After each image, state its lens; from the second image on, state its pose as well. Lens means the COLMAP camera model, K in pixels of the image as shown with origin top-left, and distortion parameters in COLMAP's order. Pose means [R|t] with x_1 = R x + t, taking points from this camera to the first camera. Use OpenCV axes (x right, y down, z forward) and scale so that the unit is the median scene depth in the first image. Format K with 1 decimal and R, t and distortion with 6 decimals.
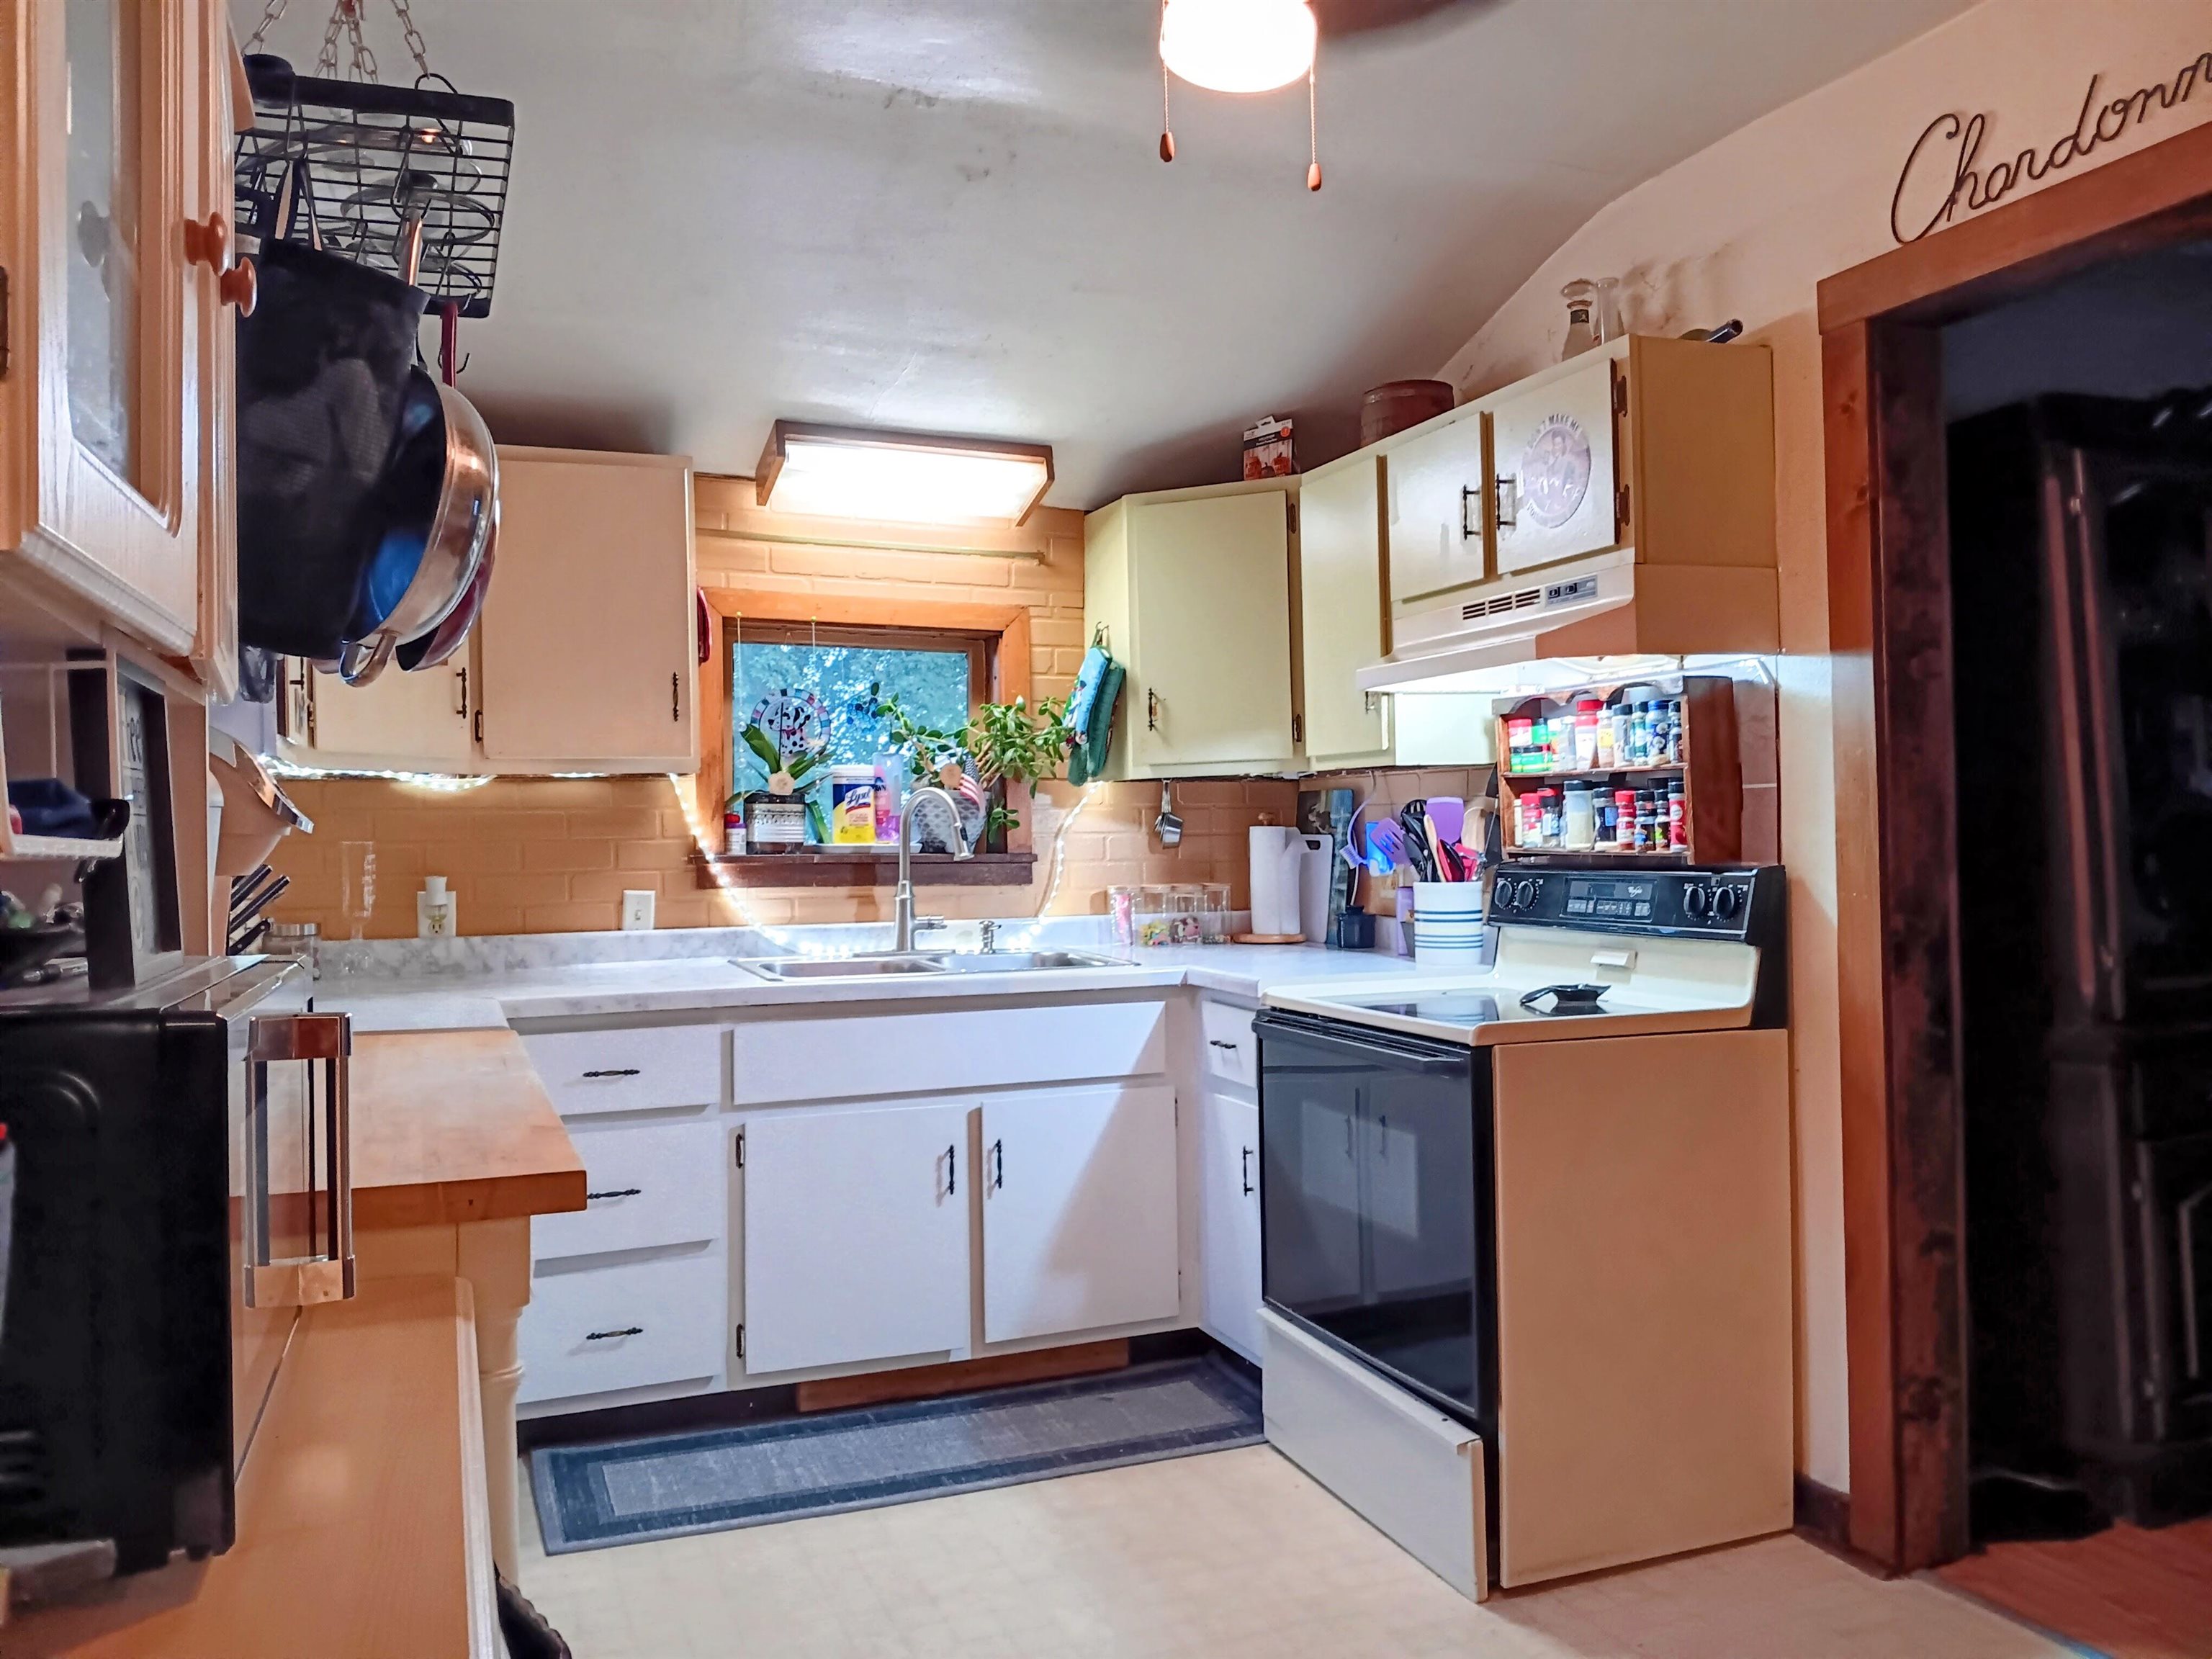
lens RADIAL K [[1674.6, 0, 1102.7], [0, 1674.6, 827.3], [0, 0, 1]] dist [0.010749, -0.019330]
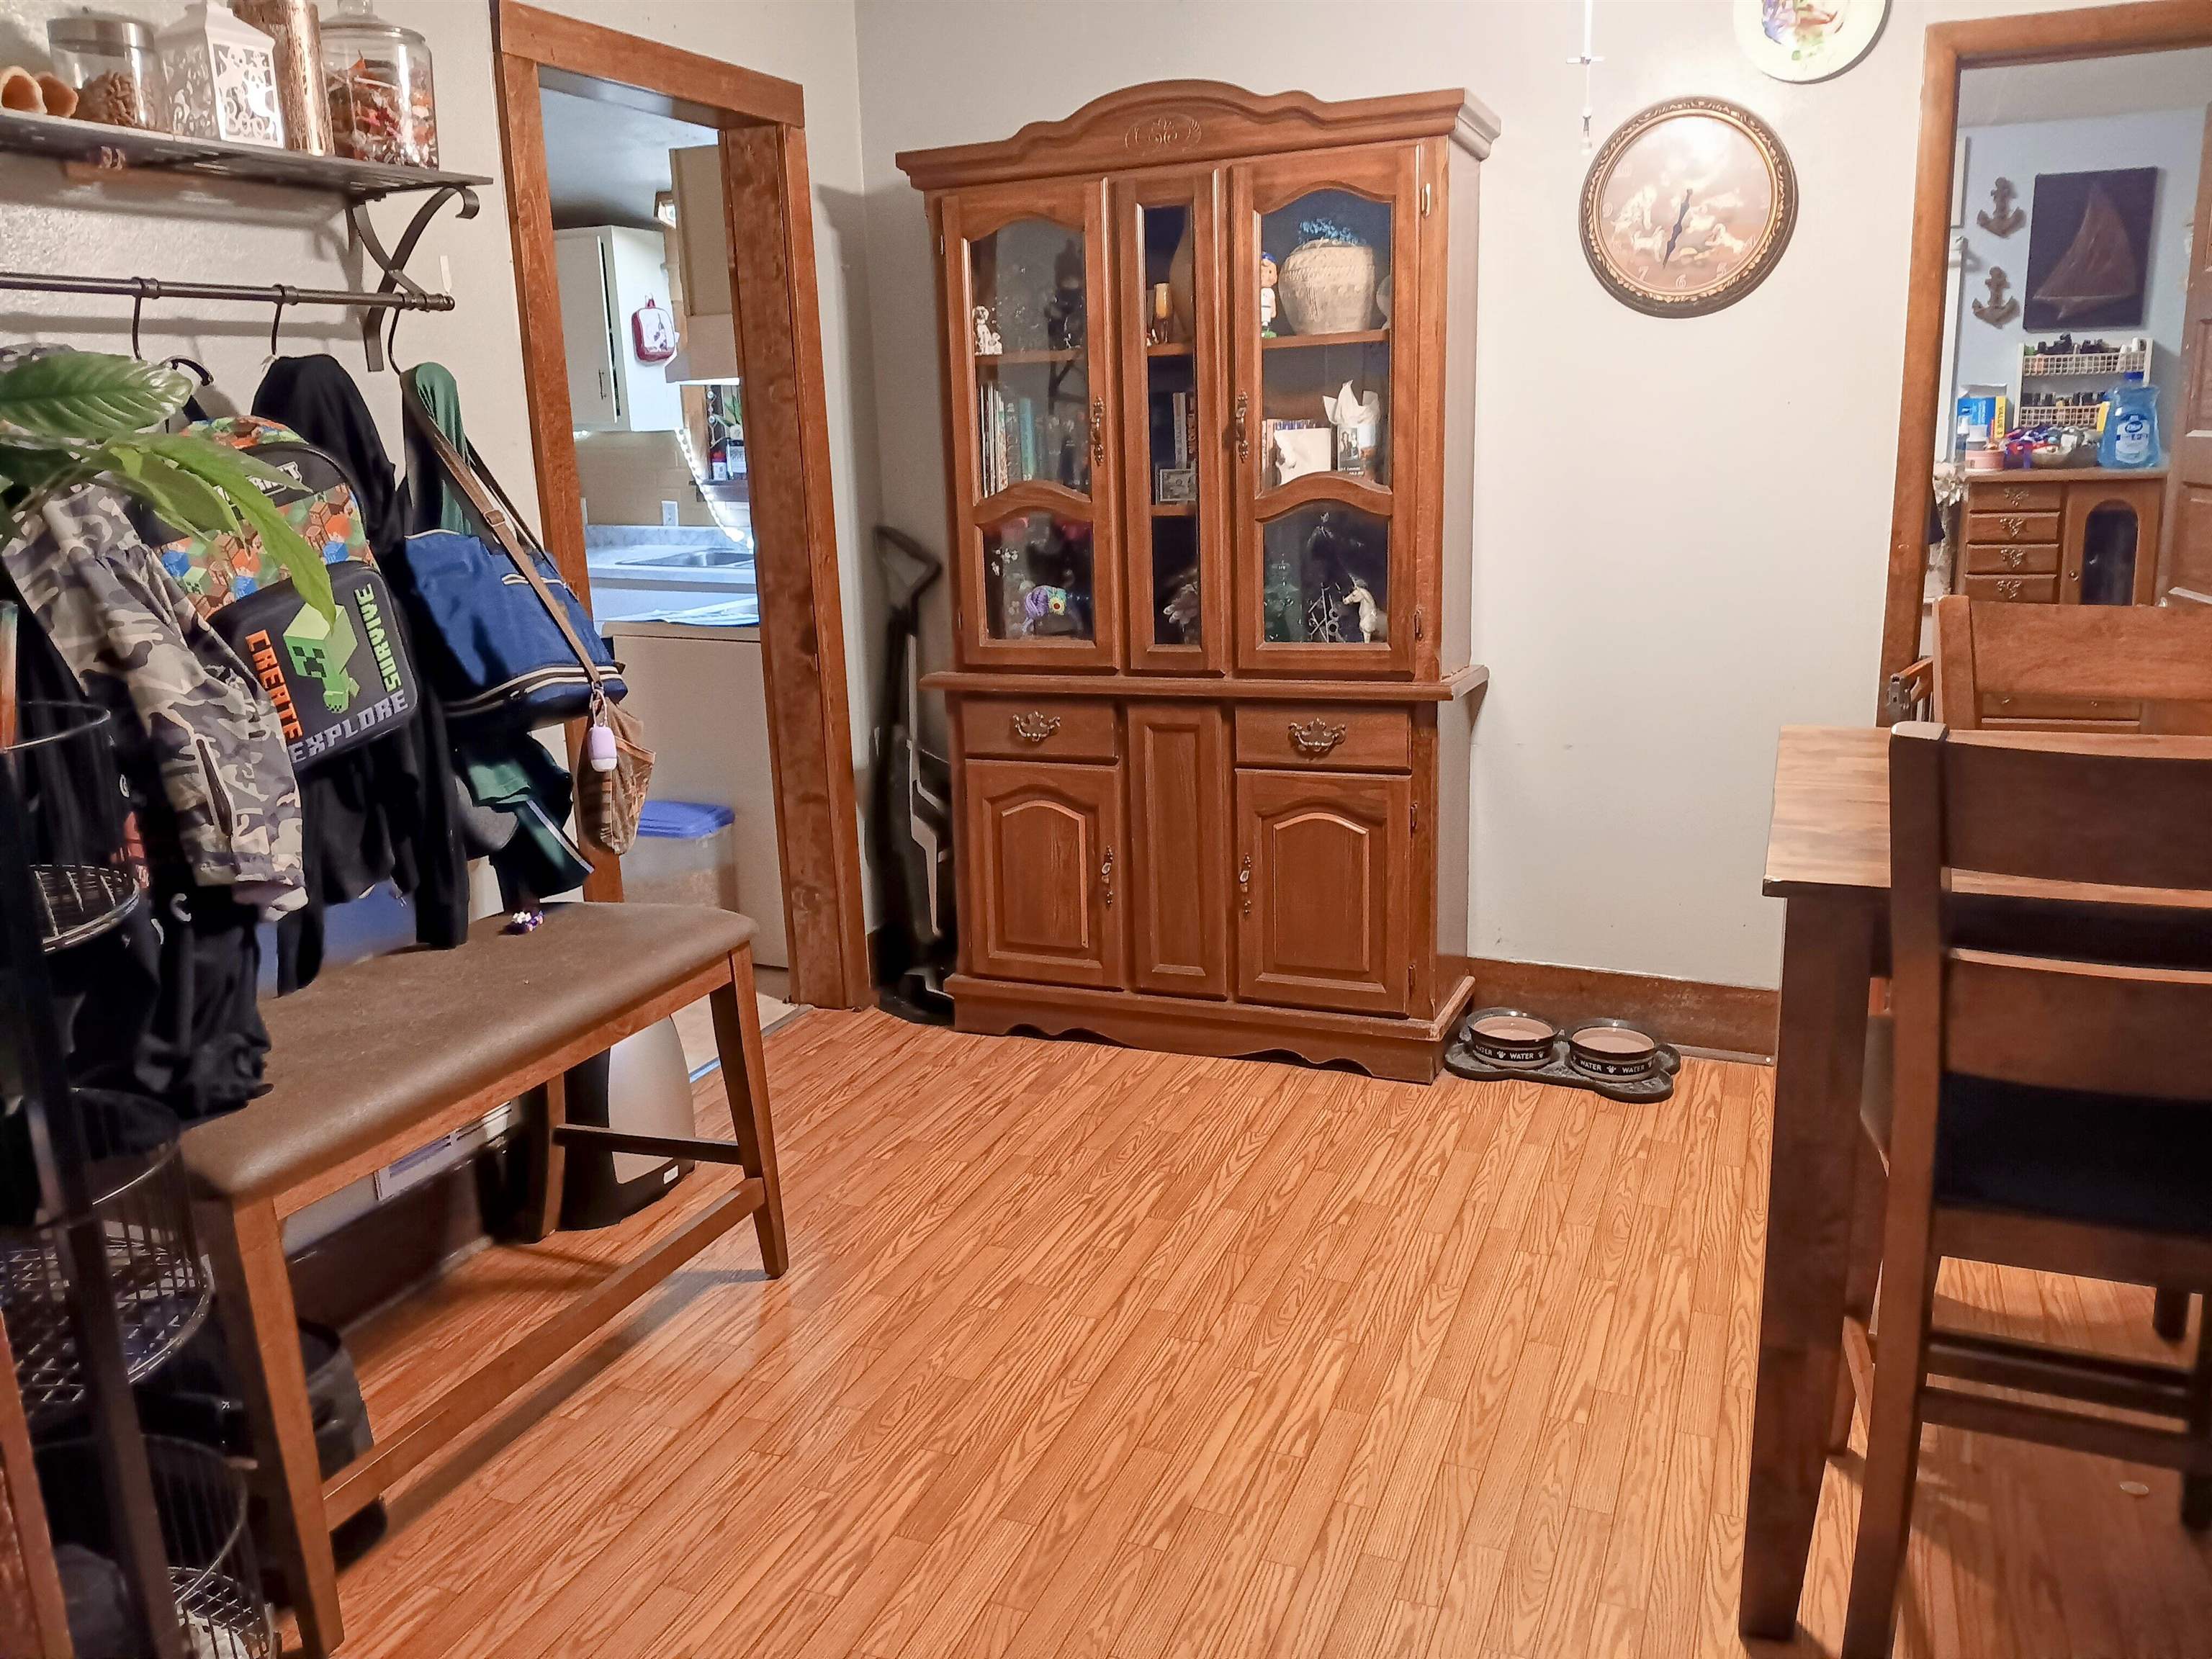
lens RADIAL K [[1674.6, 0, 1119.2], [0, 1674.6, 835.0], [0, 0, 1]] dist [0.010749, -0.019330]
pose [[0.726382, 0.175536, -0.664496, 1.164082], [0.008447, 0.964481, 0.264016, -0.074727], [0.687239, -0.197390, 0.699100, 0.105575]]
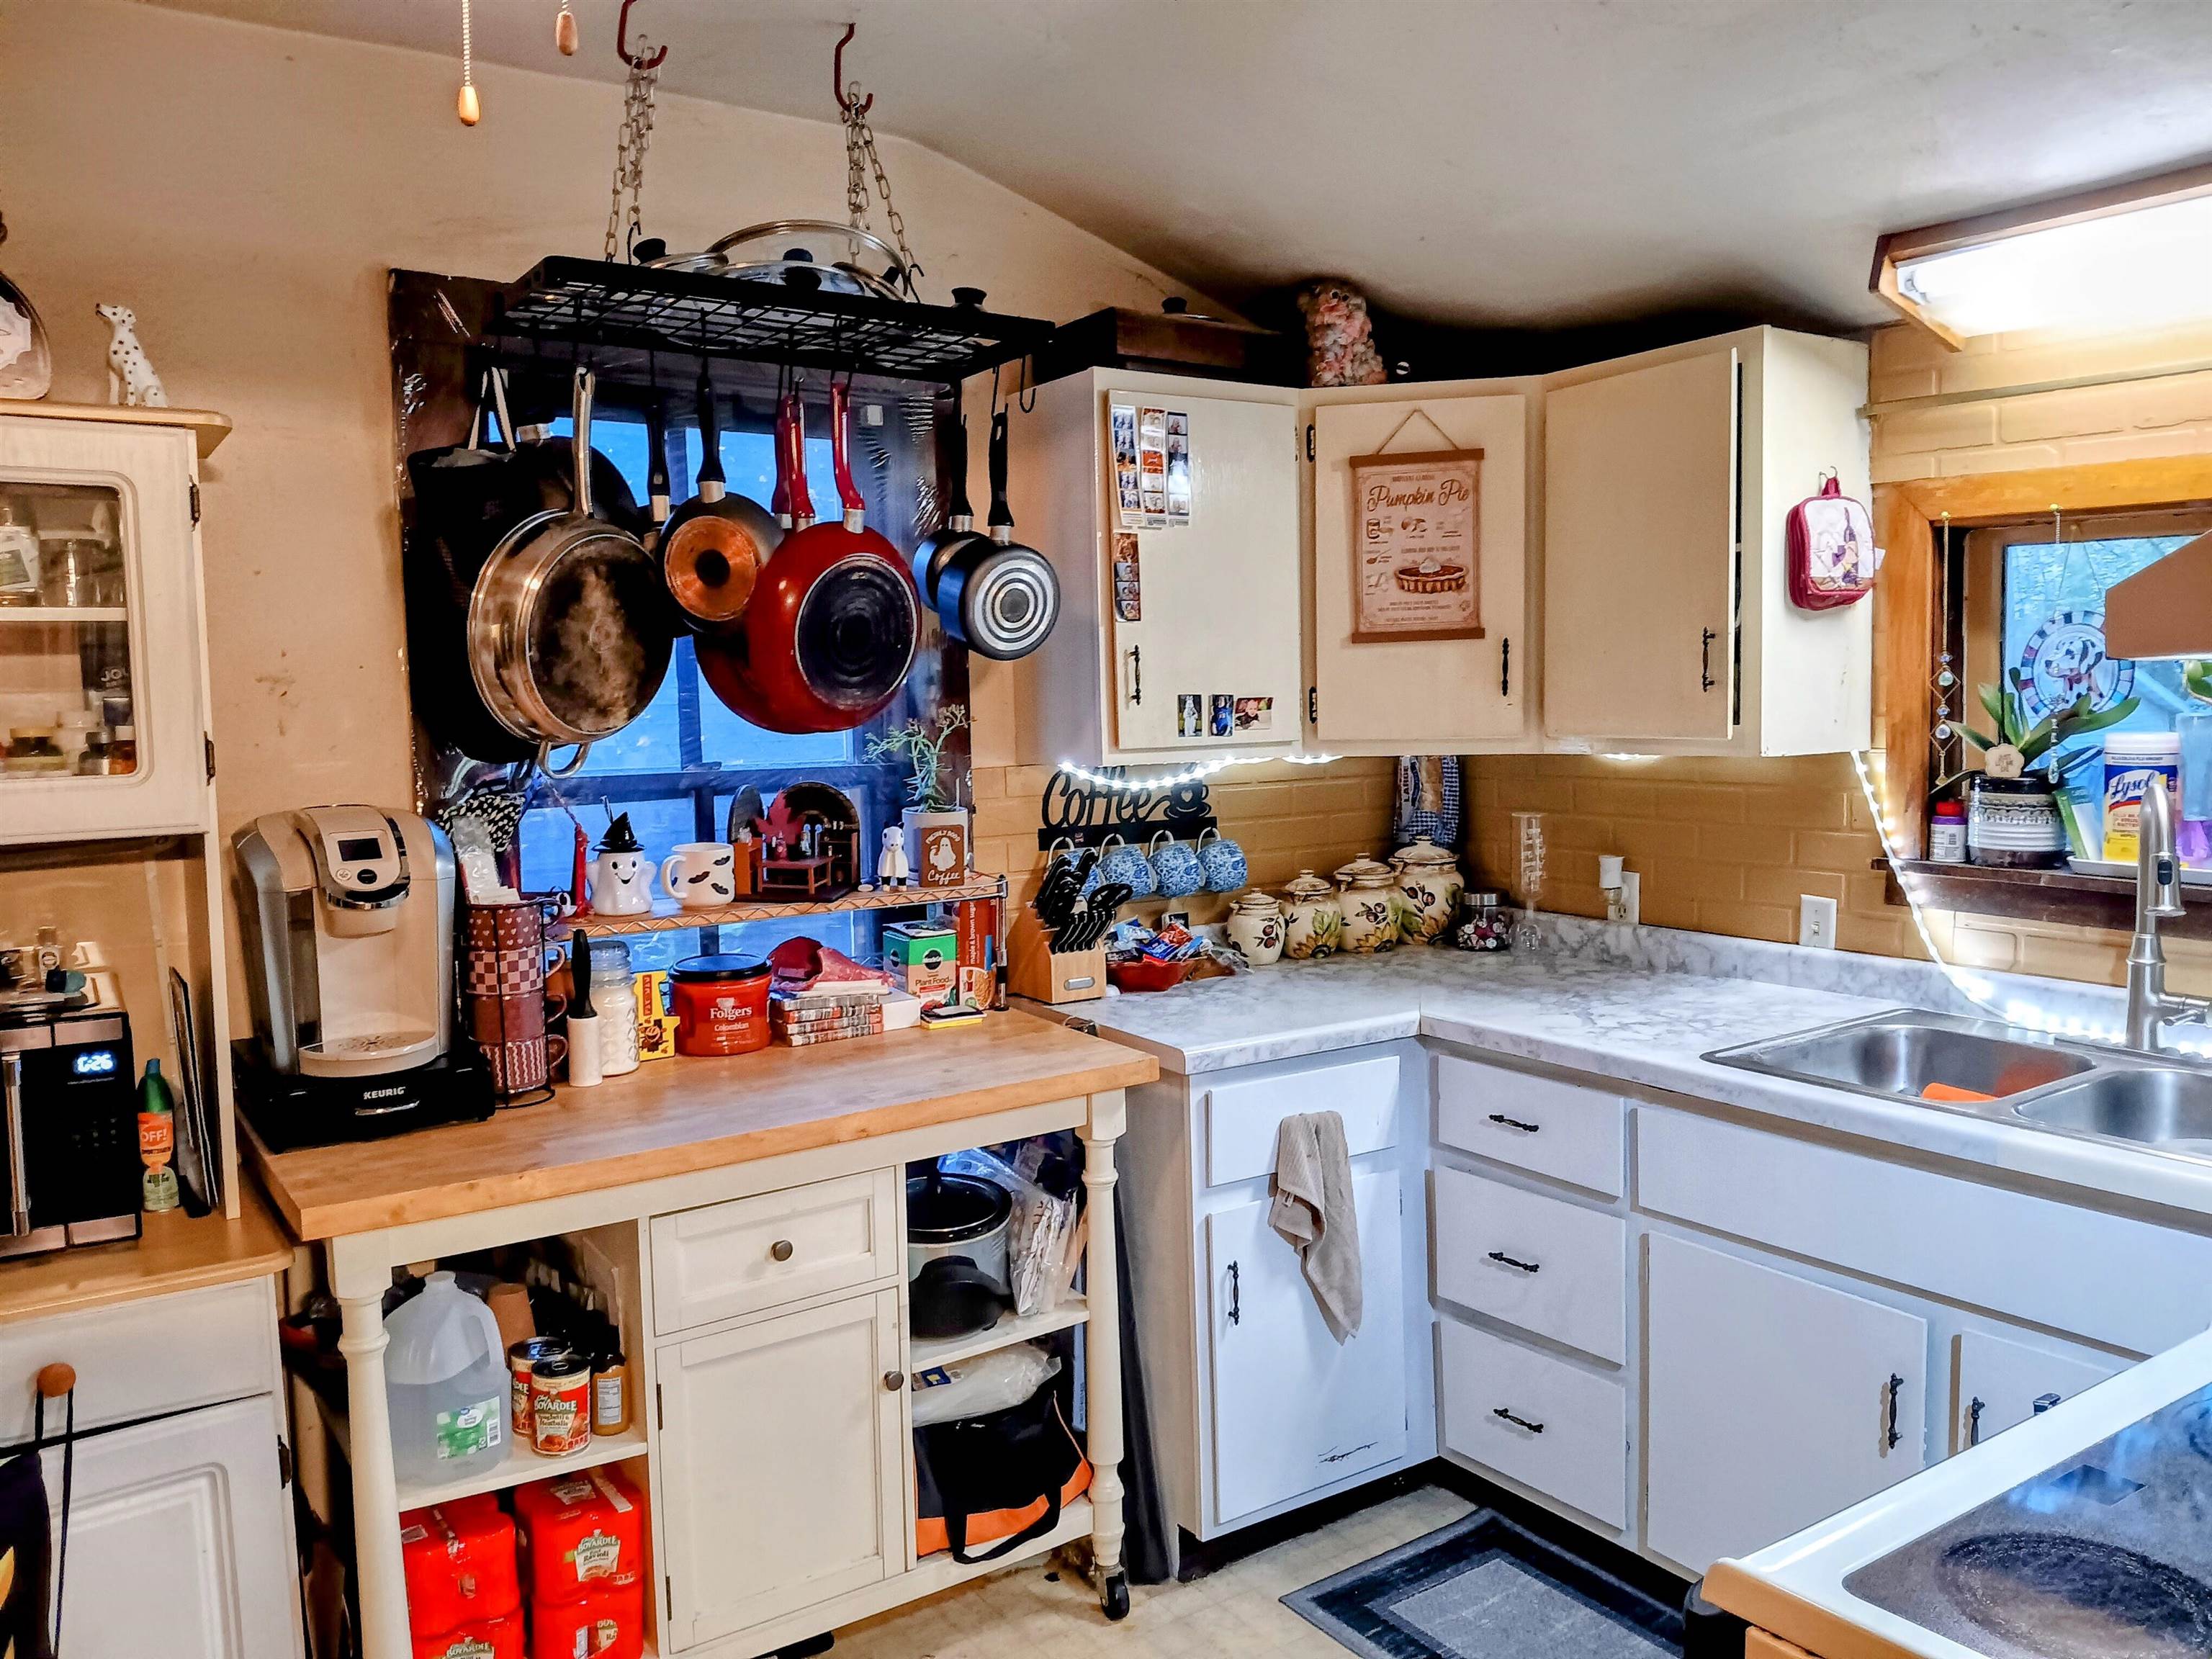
lens RADIAL K [[1674.6, 0, 1095.6], [0, 1674.6, 828.0], [0, 0, 1]] dist [0.010749, -0.019330]
pose [[0.214663, 0.090336, -0.972501, 0.393889], [0.019102, 0.995135, 0.096655, -0.073669], [0.976501, -0.039325, 0.211893, 0.514999]]
